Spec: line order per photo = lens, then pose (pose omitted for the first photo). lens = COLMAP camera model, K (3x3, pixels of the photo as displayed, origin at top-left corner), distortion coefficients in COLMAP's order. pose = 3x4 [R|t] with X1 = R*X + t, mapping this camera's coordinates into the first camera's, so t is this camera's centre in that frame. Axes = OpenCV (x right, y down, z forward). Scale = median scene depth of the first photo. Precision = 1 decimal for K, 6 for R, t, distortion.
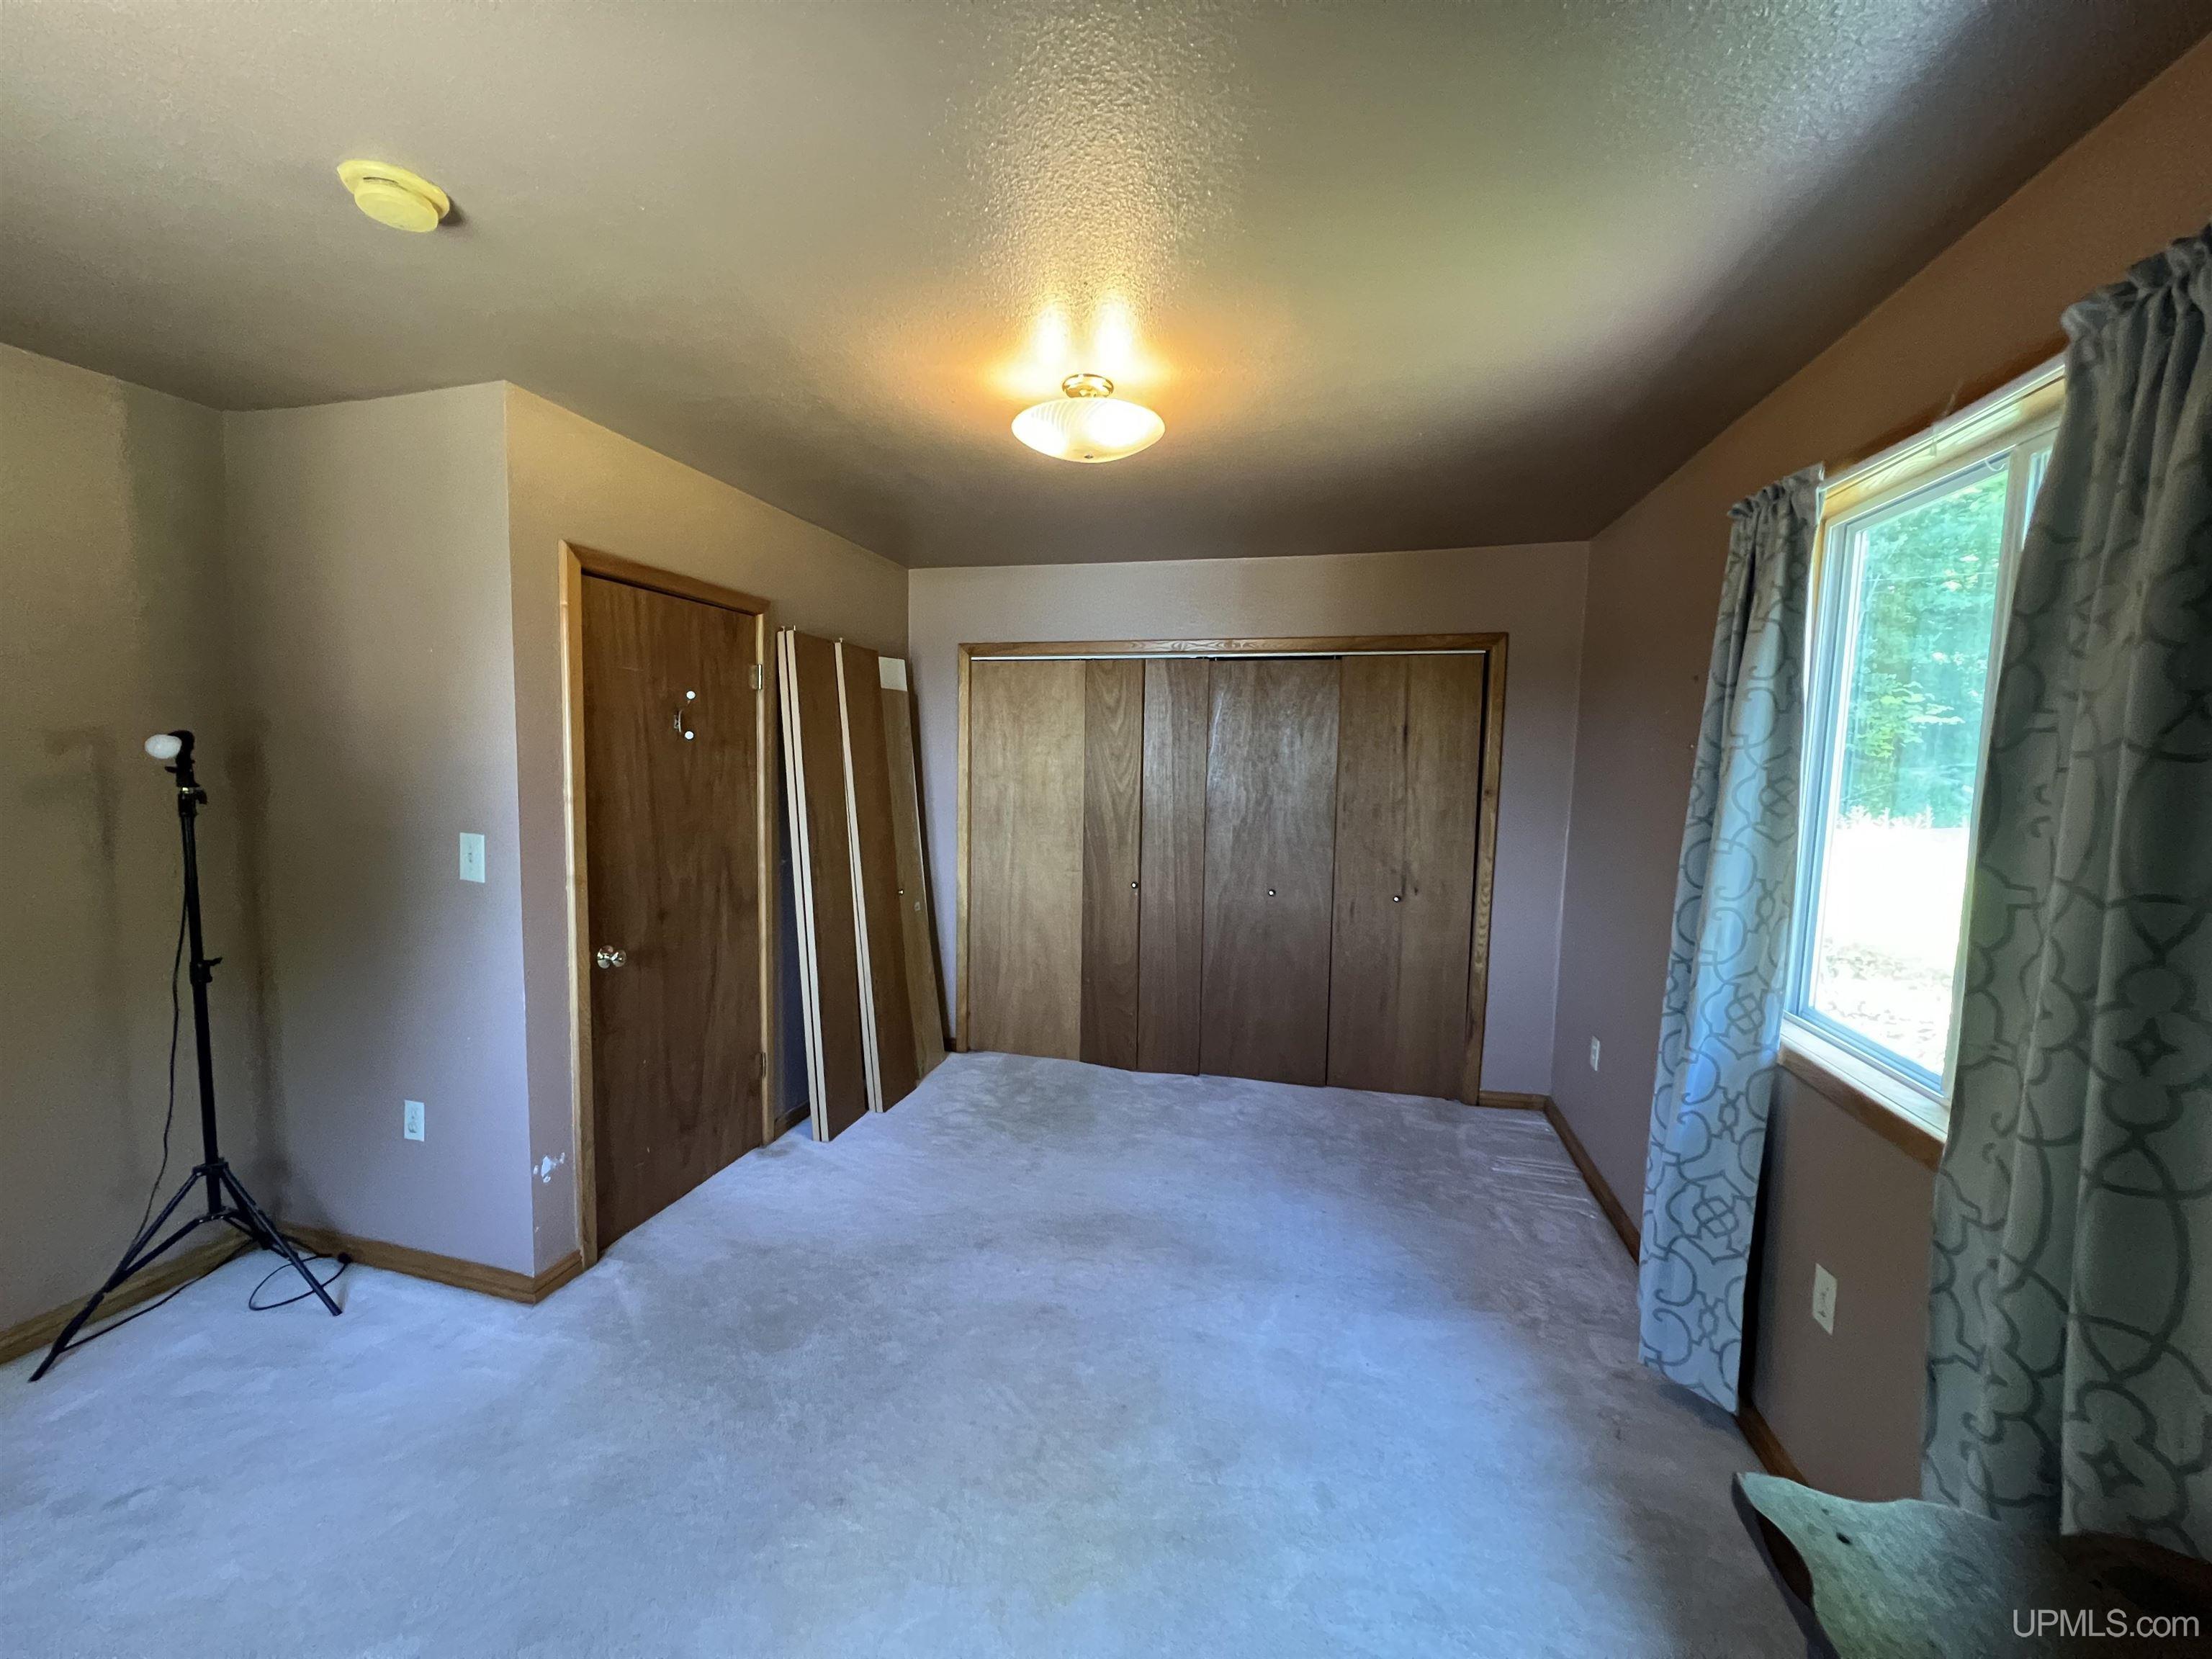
lens RADIAL K [[895.0, 0, 1097.2], [0, 895.0, 826.9], [0, 0, 1]] dist [0.000156, -0.000081]
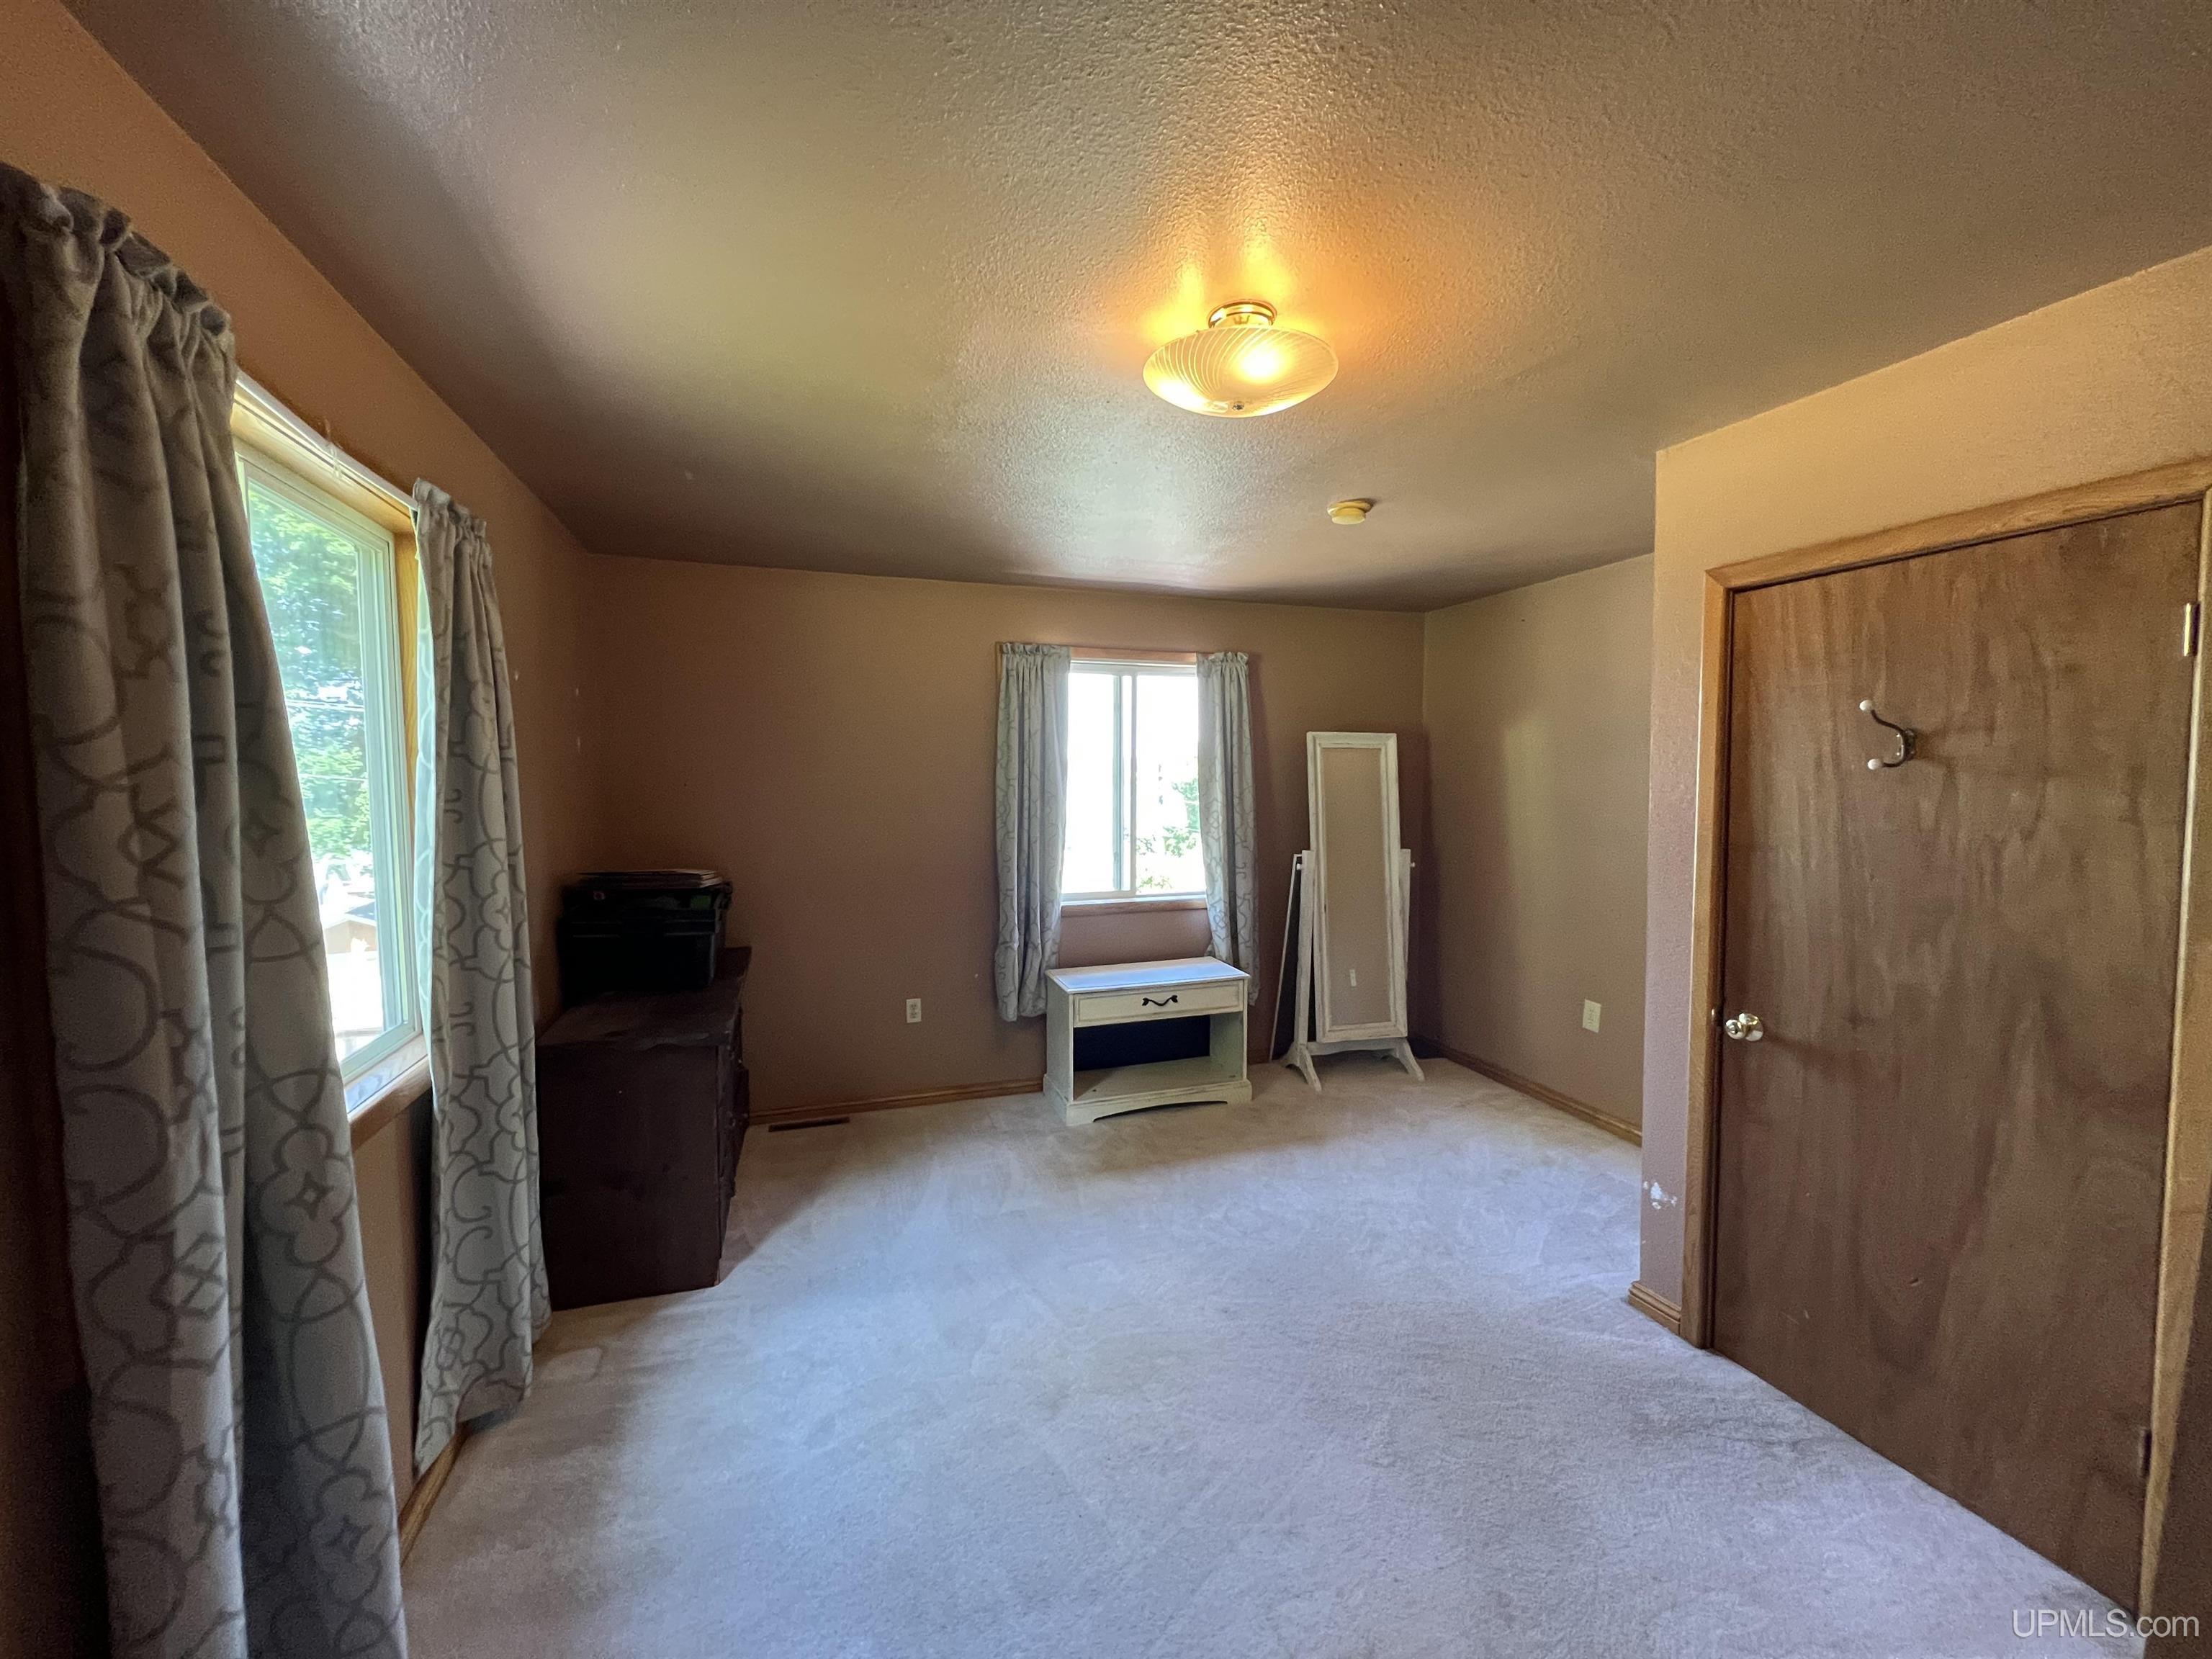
lens RADIAL K [[895.0, 0, 1097.2], [0, 895.0, 826.9], [0, 0, 1]] dist [0.000156, -0.000081]
pose [[-0.846359, 0.009531, -0.532528, 0.383786], [-0.057225, 0.992425, 0.108712, -0.091216], [0.529530, 0.122484, -0.839402, 1.198677]]
